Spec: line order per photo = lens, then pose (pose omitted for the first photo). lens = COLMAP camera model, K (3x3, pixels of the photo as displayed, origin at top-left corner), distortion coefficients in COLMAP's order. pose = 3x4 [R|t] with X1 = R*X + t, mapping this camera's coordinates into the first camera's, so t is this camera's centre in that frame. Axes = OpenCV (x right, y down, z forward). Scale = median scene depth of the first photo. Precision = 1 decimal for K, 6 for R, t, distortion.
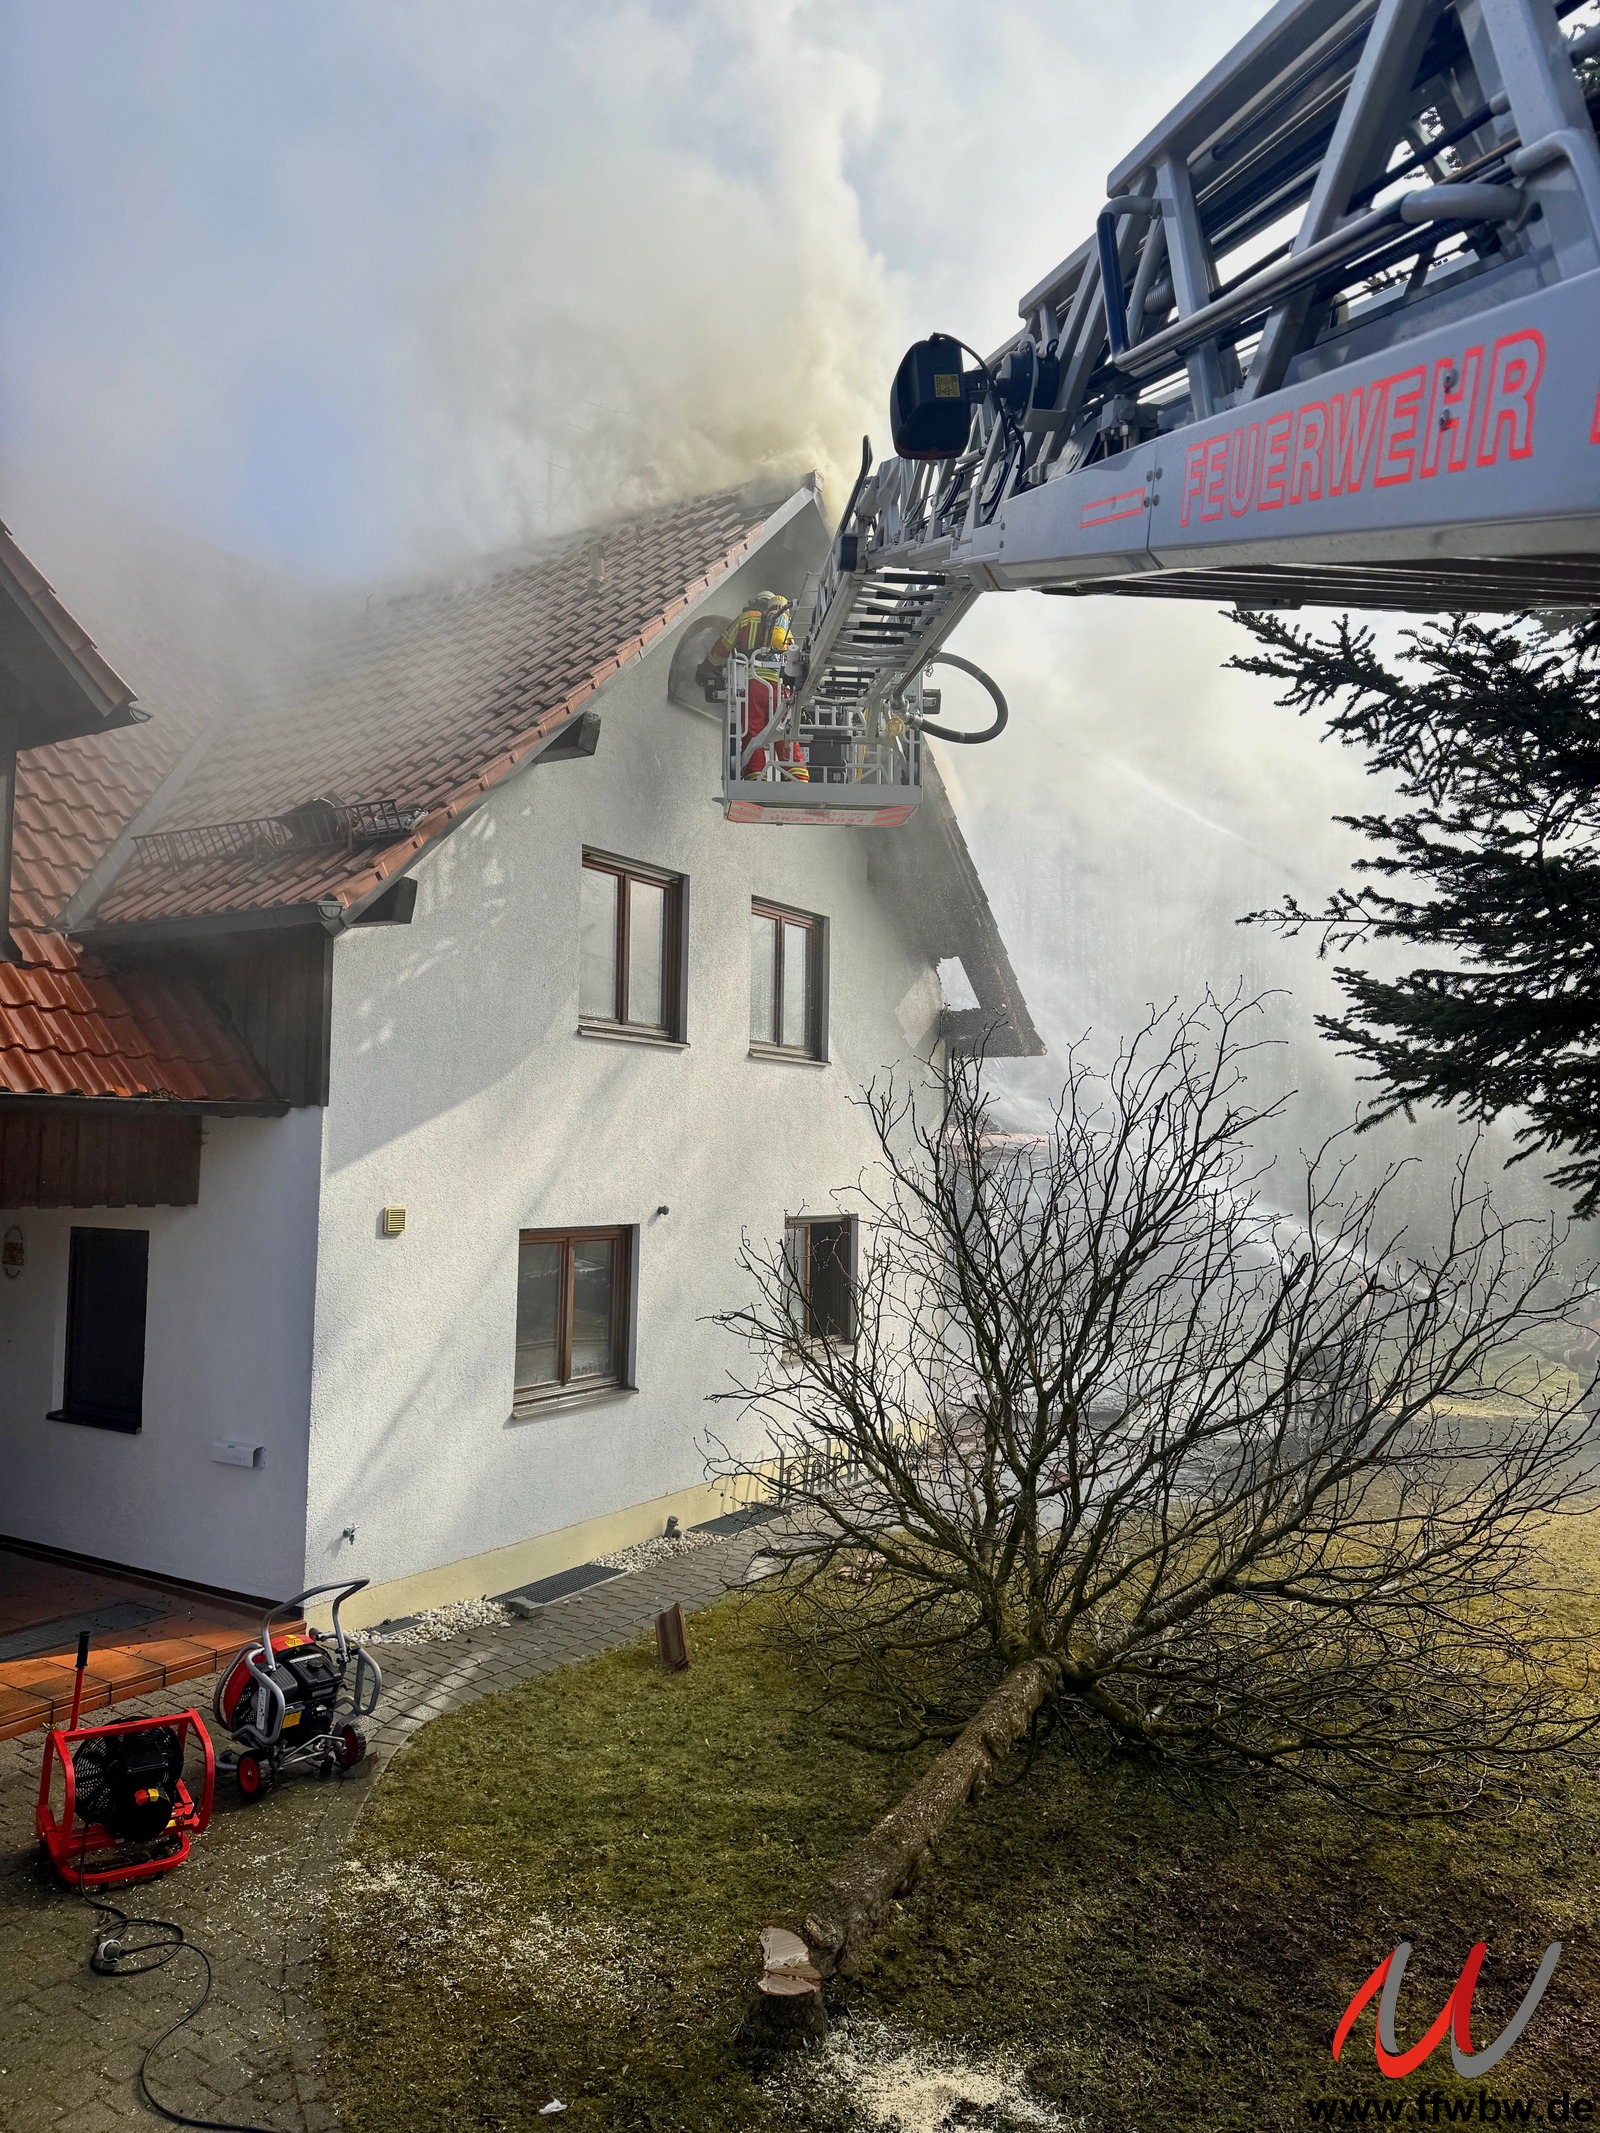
lens RADIAL K [[1498.6, 0, 800.0], [0, 1498.6, 1066.5], [0, 0, 1]] dist [0.000339, -0.000032]
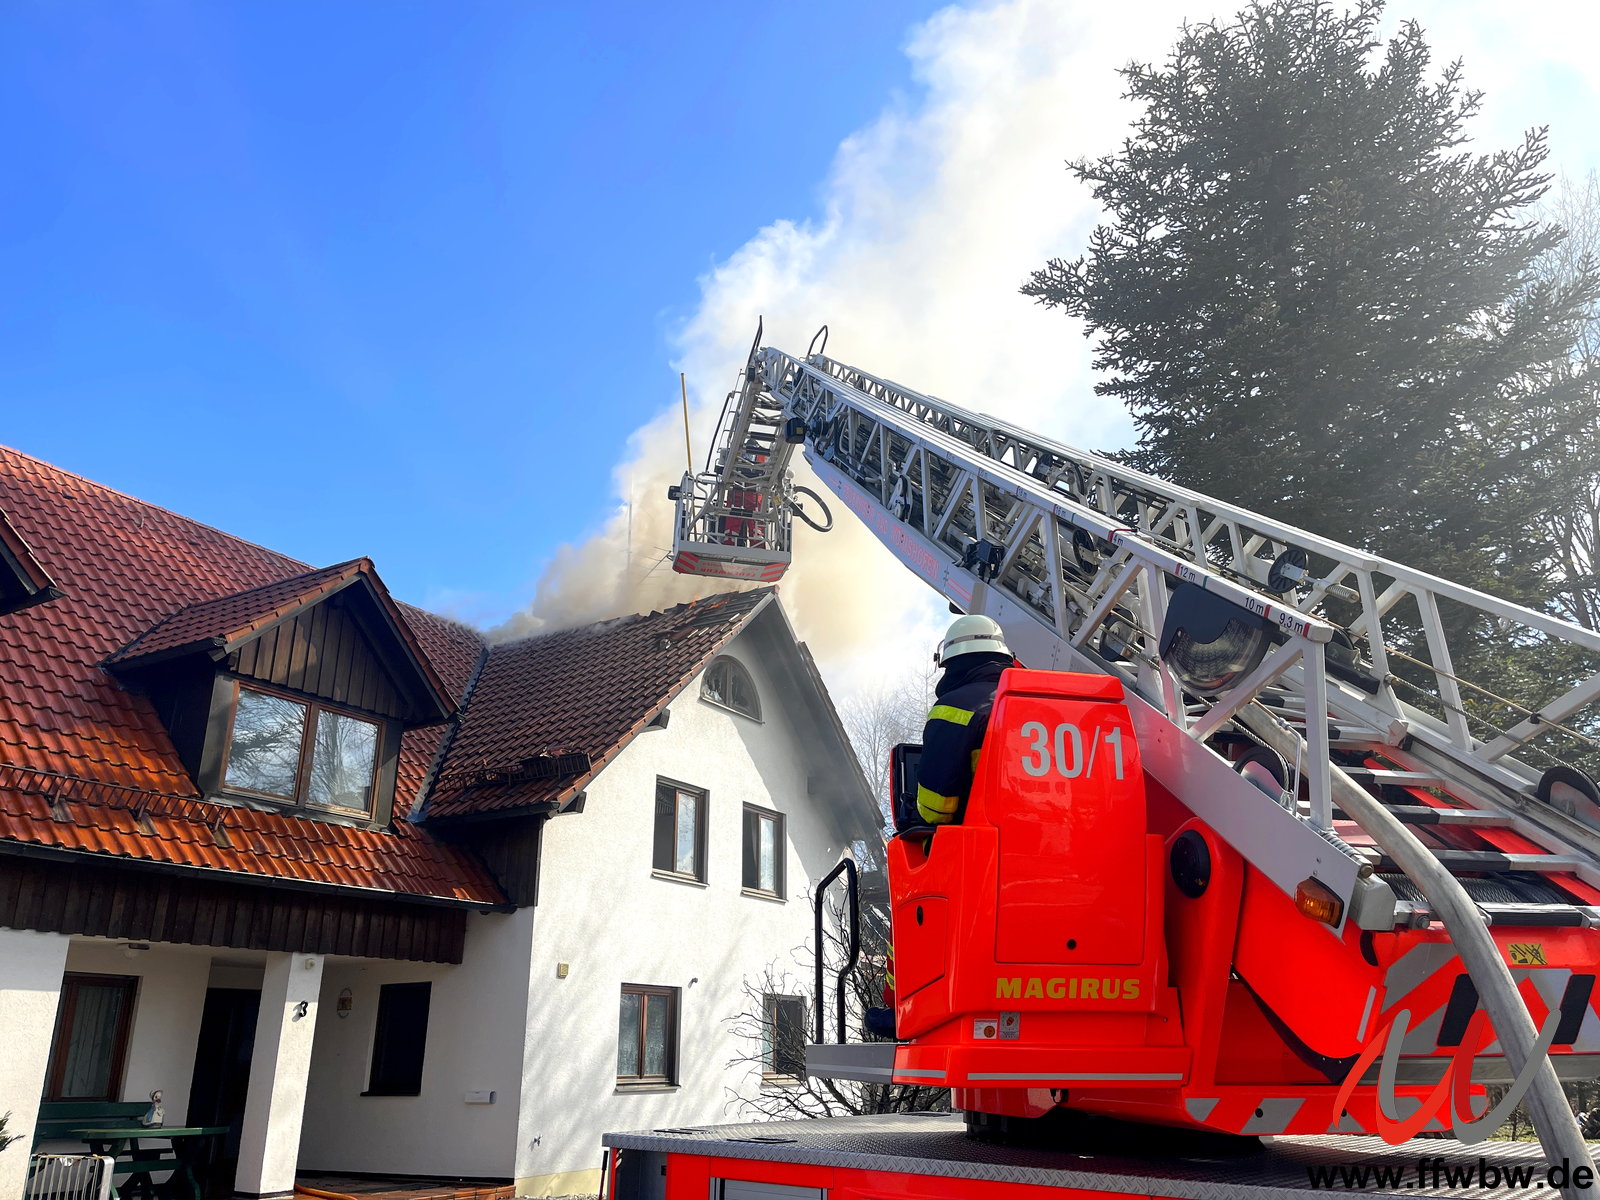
lens RADIAL K [[1157.7, 0, 800.0], [0, 1157.7, 600.0], [0, 0, 1]] dist [0.072343, -0.000342]
pose [[0.999484, -0.010265, 0.030449, -0.004503], [0.018713, 0.956275, -0.291870, 0.082280], [-0.026121, 0.292289, 0.955973, -0.537588]]
